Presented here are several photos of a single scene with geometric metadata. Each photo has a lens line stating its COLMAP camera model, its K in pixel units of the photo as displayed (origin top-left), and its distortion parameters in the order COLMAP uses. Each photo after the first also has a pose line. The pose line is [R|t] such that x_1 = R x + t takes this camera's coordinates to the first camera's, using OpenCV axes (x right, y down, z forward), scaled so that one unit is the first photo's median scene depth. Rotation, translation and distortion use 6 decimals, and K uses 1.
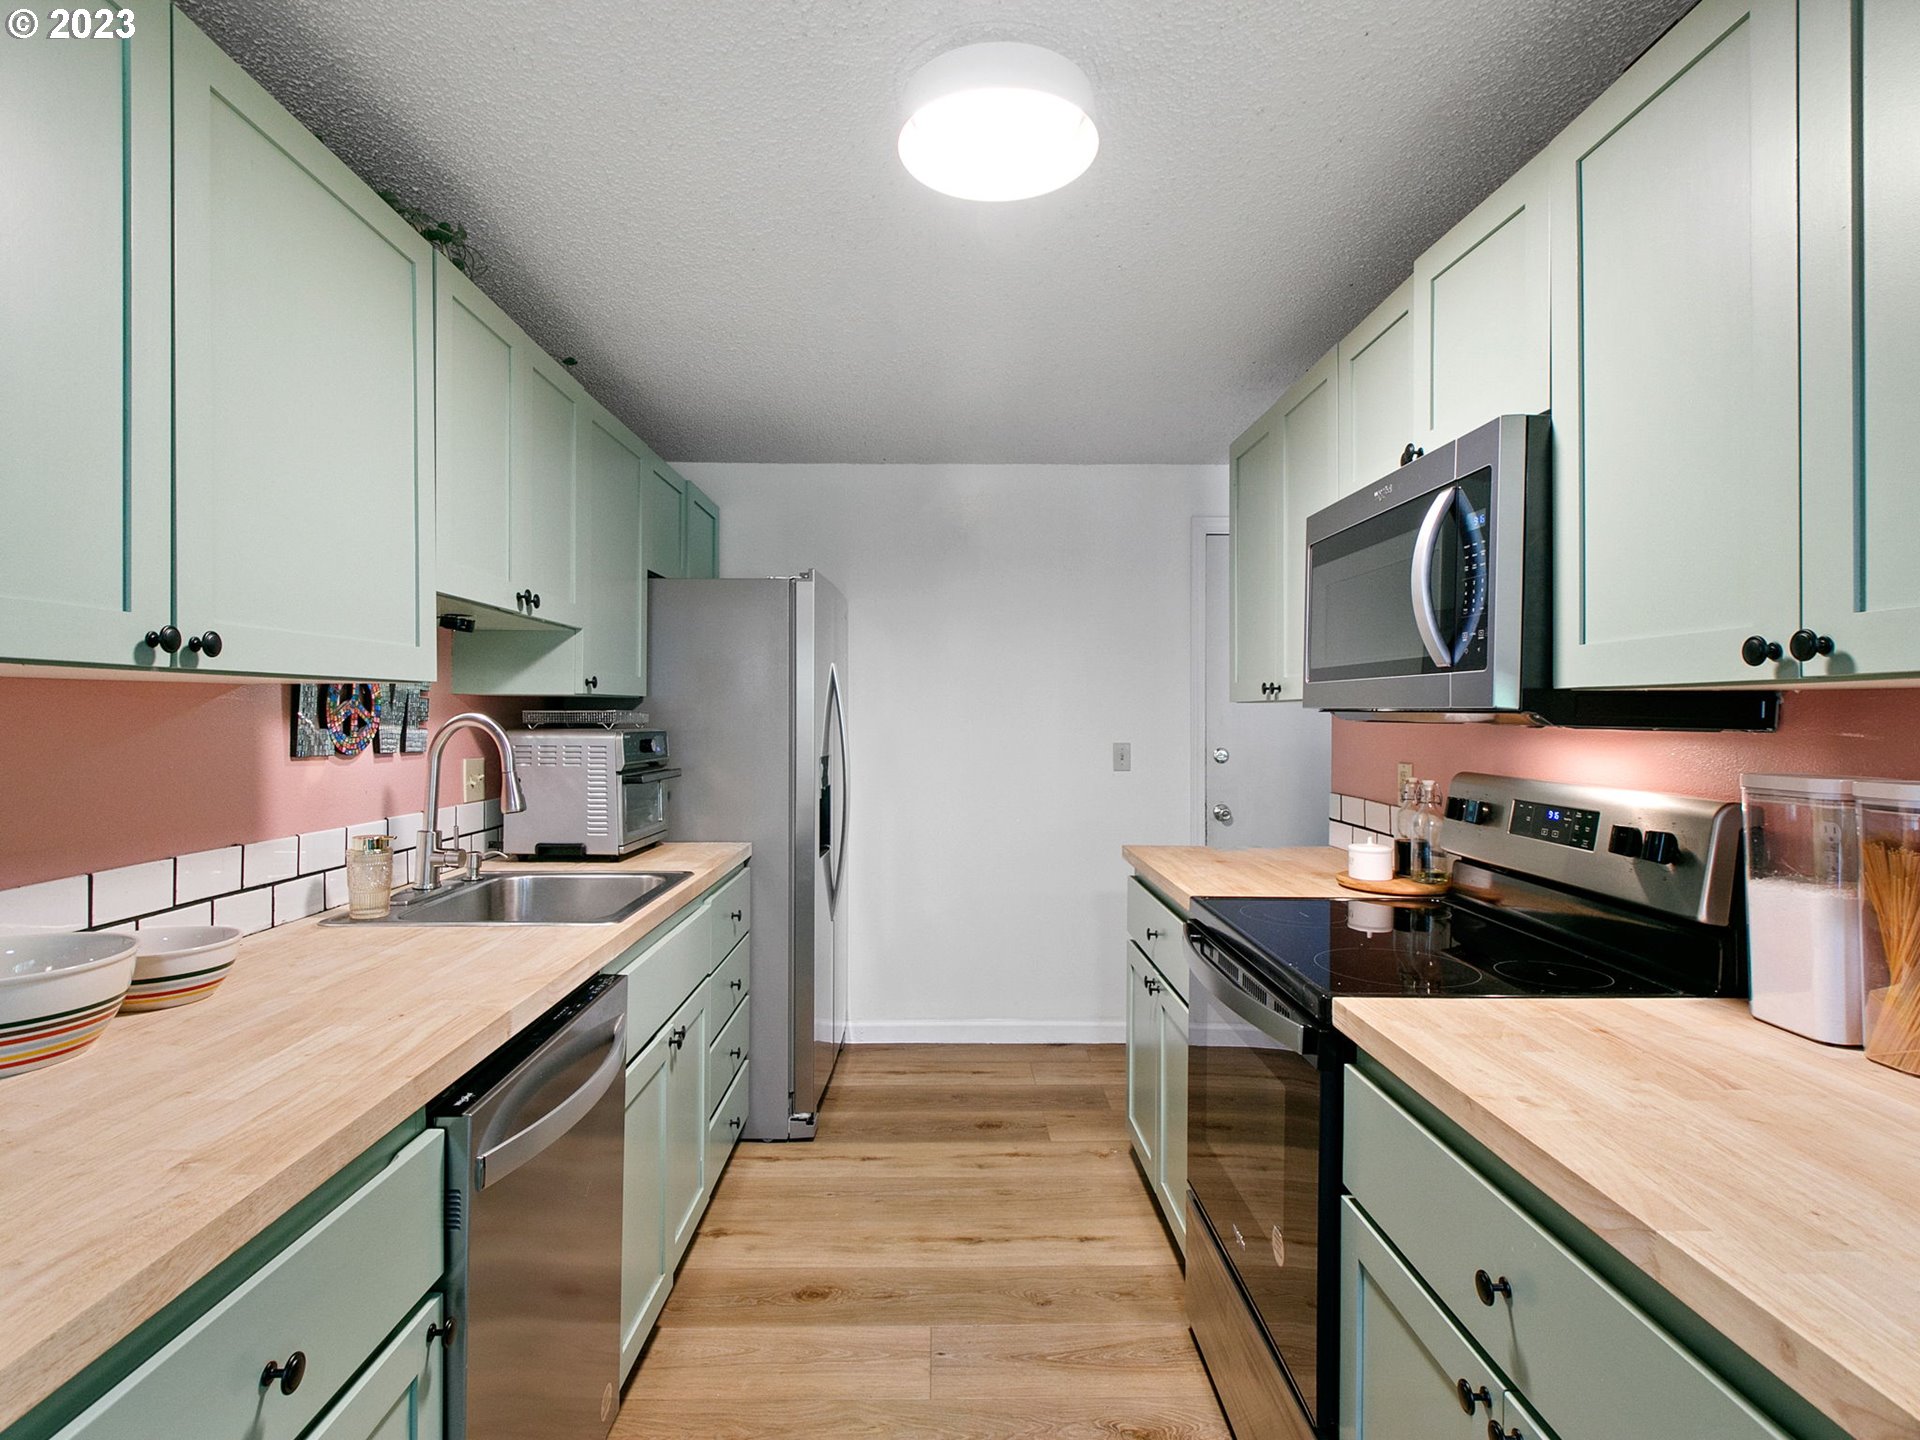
lens RADIAL K [[1007.2, 0, 952.4], [0, 1007.2, 714.7], [0, 0, 1]] dist [0.010815, -0.011514]
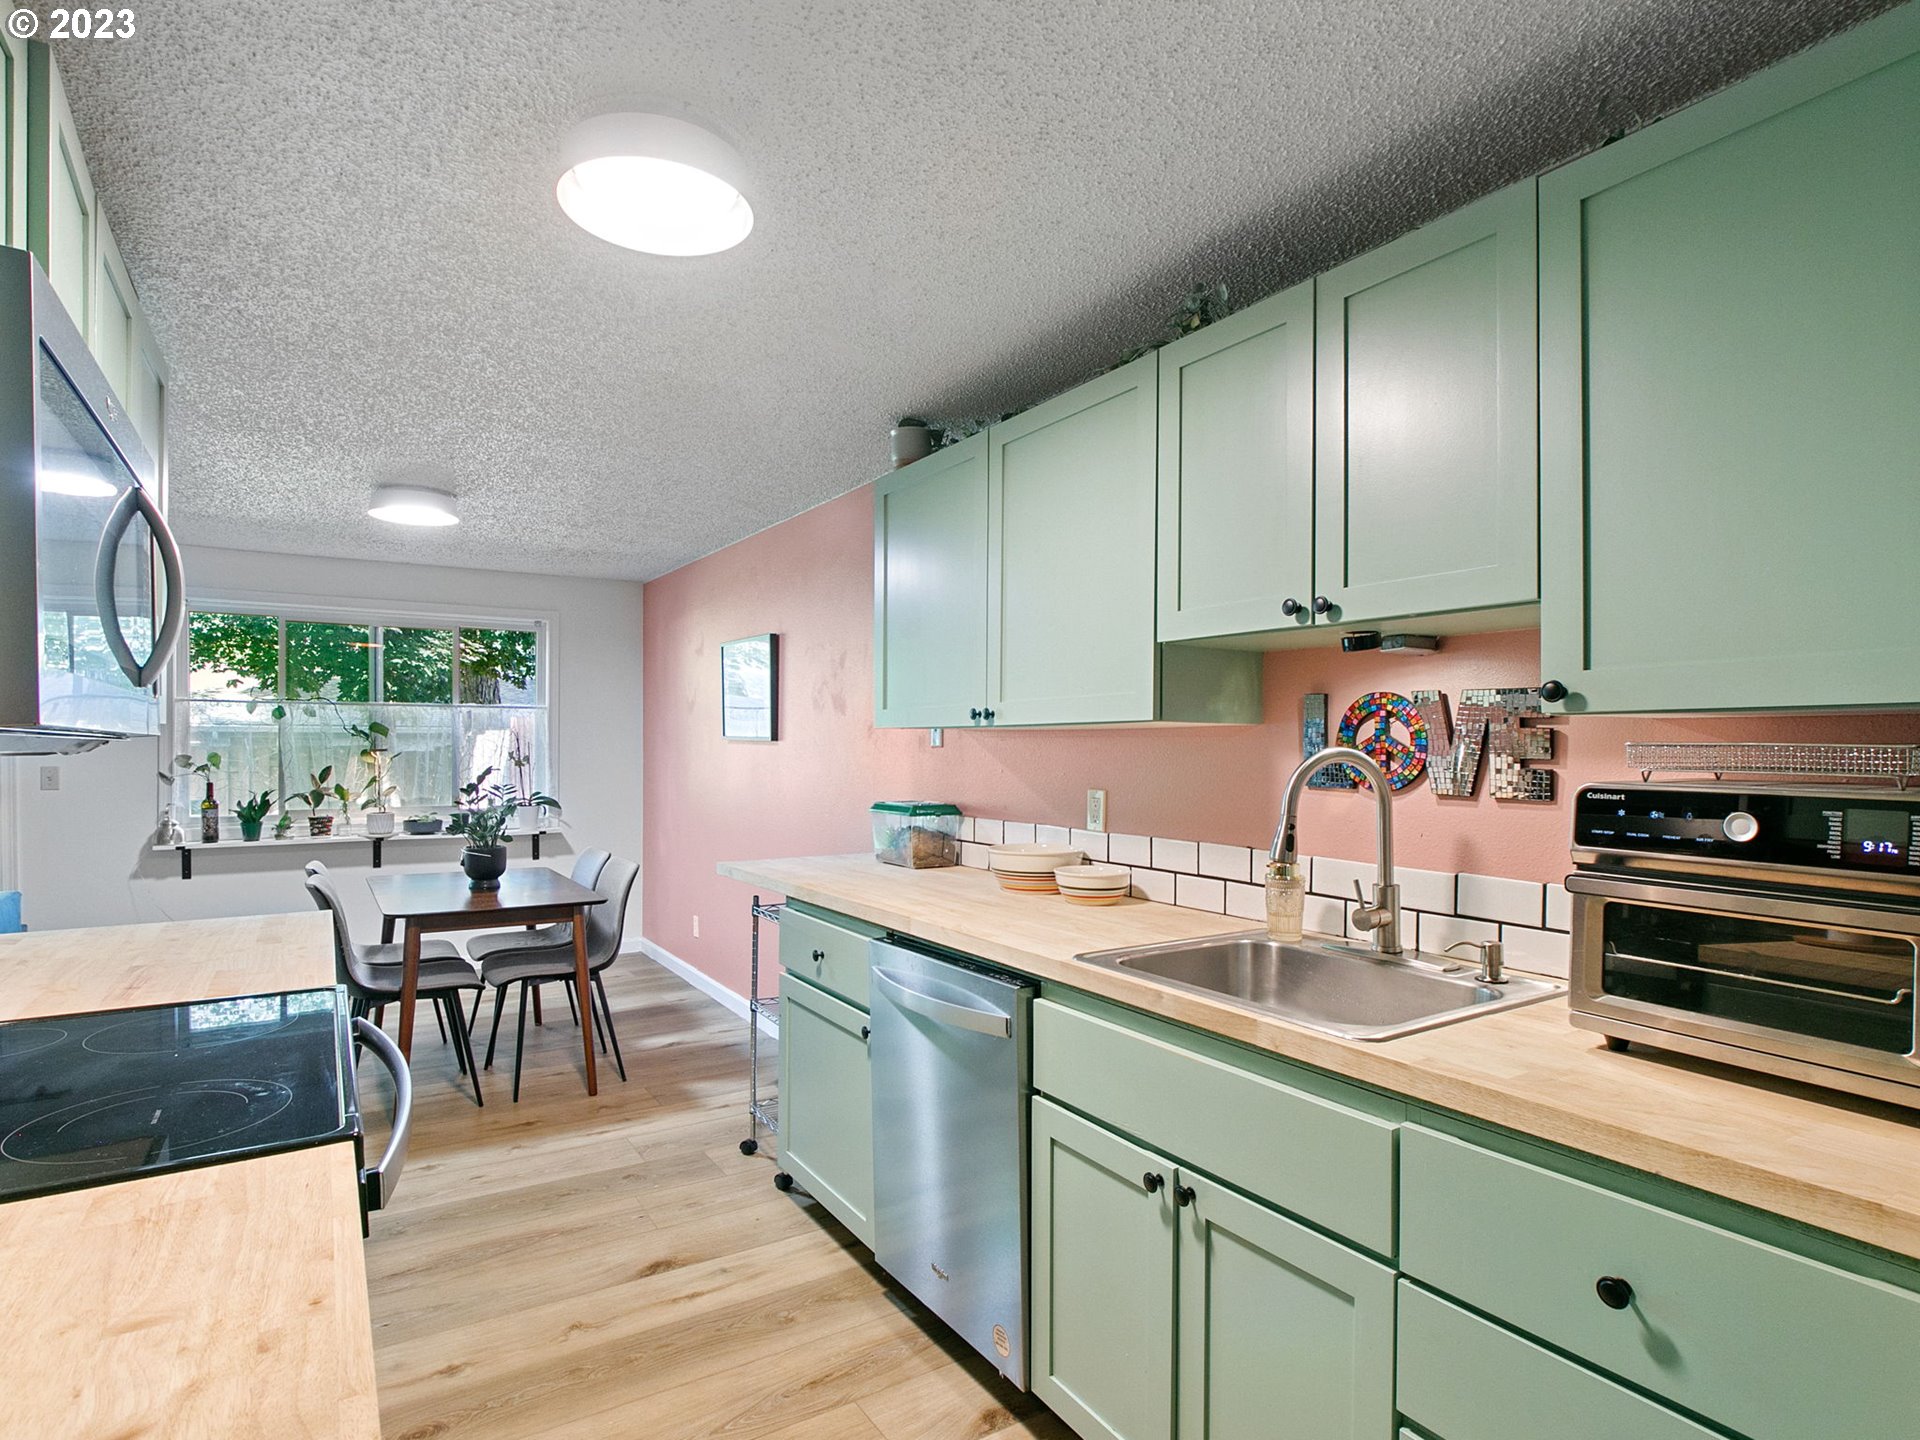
lens RADIAL K [[1007.2, 0, 935.6], [0, 1007.2, 736.4], [0, 0, 1]] dist [0.010815, -0.011514]
pose [[-0.855307, -0.008365, -0.518054, 0.243405], [-0.004816, 0.999955, -0.008196, -0.001337], [0.518100, -0.004515, -0.855308, 1.441057]]
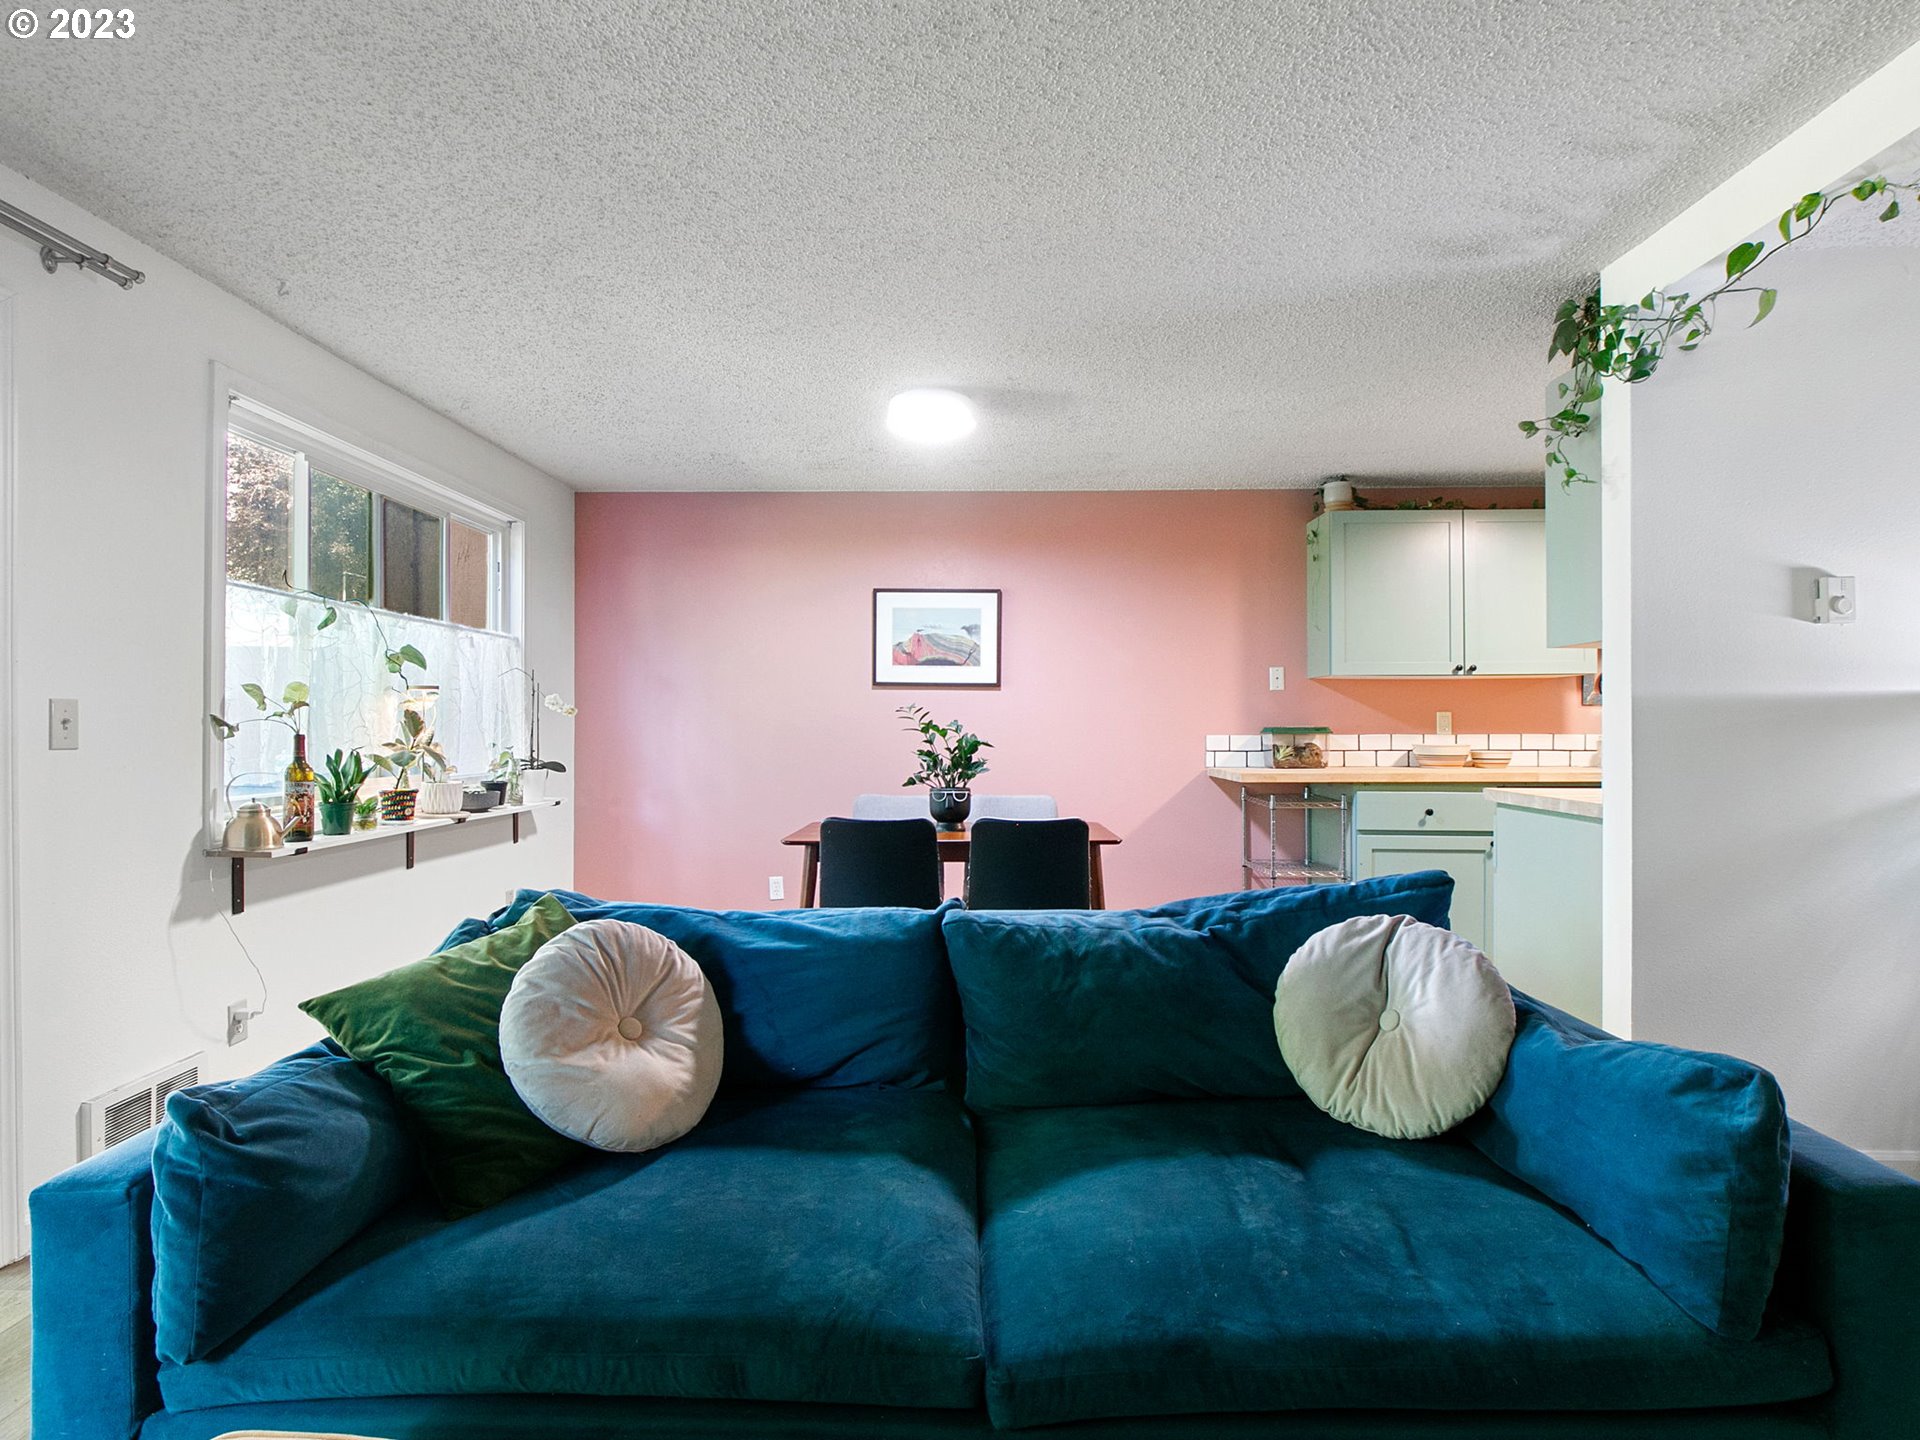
lens RADIAL K [[1007.2, 0, 950.7], [0, 1007.2, 721.2], [0, 0, 1]] dist [0.010815, -0.011514]
pose [[-0.041515, -0.008604, -0.999101, 1.693229], [0.002244, 0.999960, -0.008705, 0.086606], [0.999135, -0.002604, -0.041494, -0.448026]]
